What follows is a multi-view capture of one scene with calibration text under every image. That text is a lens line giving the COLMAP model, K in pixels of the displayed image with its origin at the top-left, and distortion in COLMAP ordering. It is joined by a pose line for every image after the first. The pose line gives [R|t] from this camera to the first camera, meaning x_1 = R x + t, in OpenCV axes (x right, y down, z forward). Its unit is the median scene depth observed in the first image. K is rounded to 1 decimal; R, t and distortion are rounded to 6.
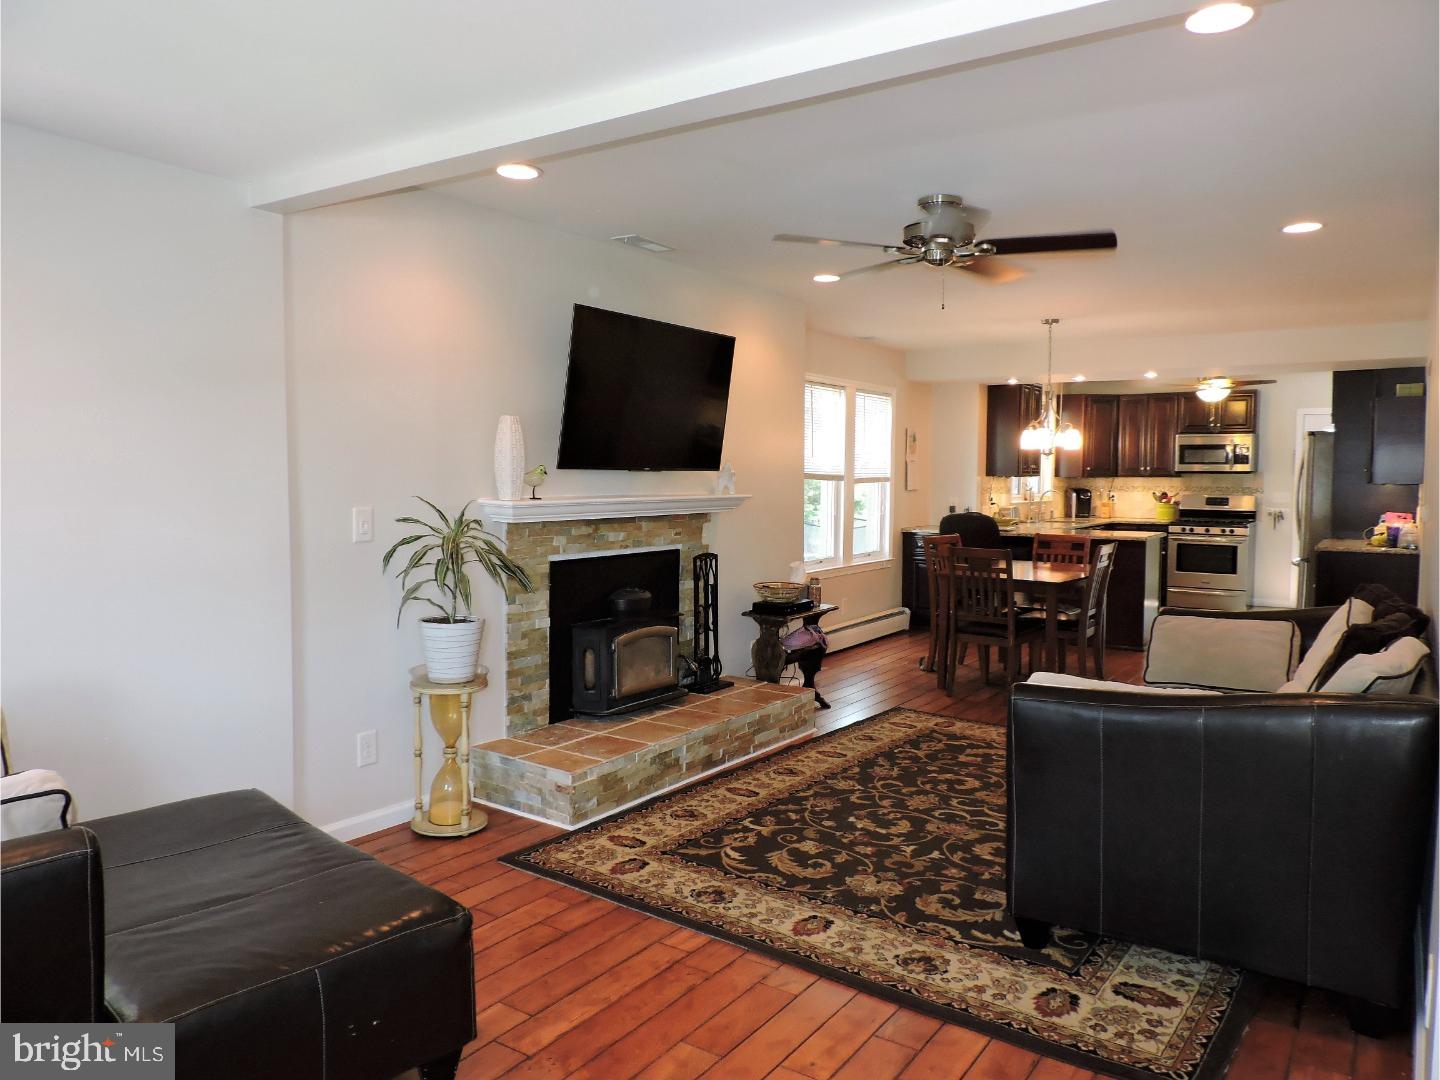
lens RADIAL K [[1028.0, 0, 720.7], [0, 1028.0, 535.8], [0, 0, 1]] dist [-0.015026, 0.002711]
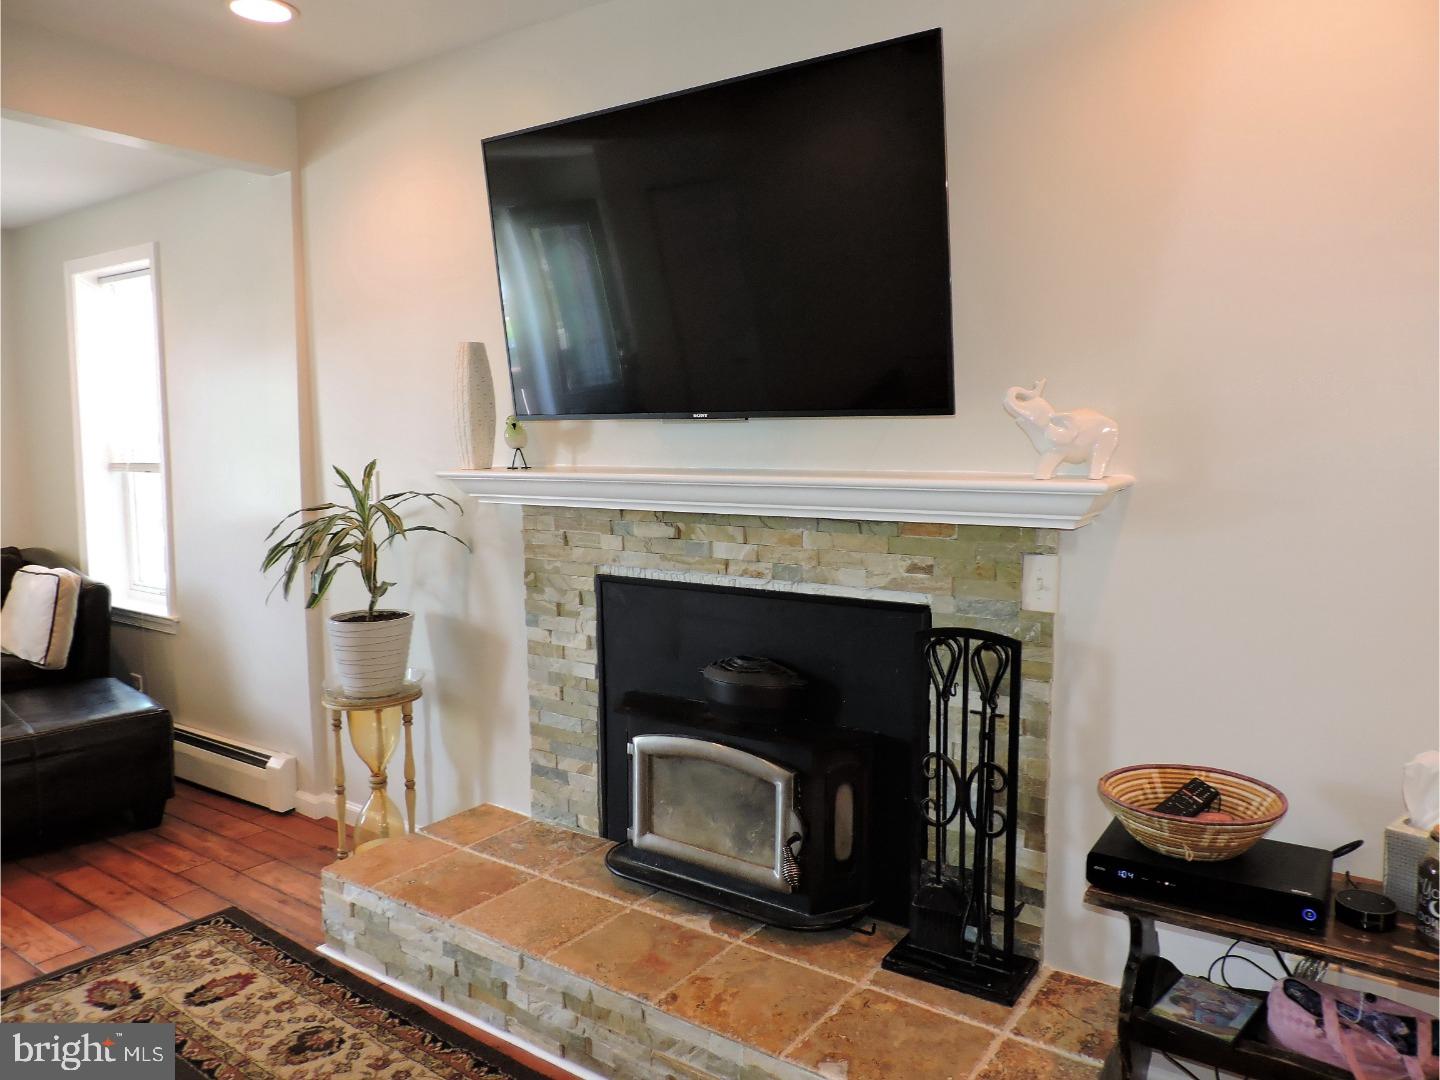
lens RADIAL K [[1028.0, 0, 721.8], [0, 1028.0, 540.6], [0, 0, 1]] dist [-0.015026, 0.002711]
pose [[-0.019791, 0.089782, -0.995765, 0.441175], [-0.059896, 0.994065, 0.090819, -0.054923], [0.998008, 0.061440, -0.014296, 1.100261]]
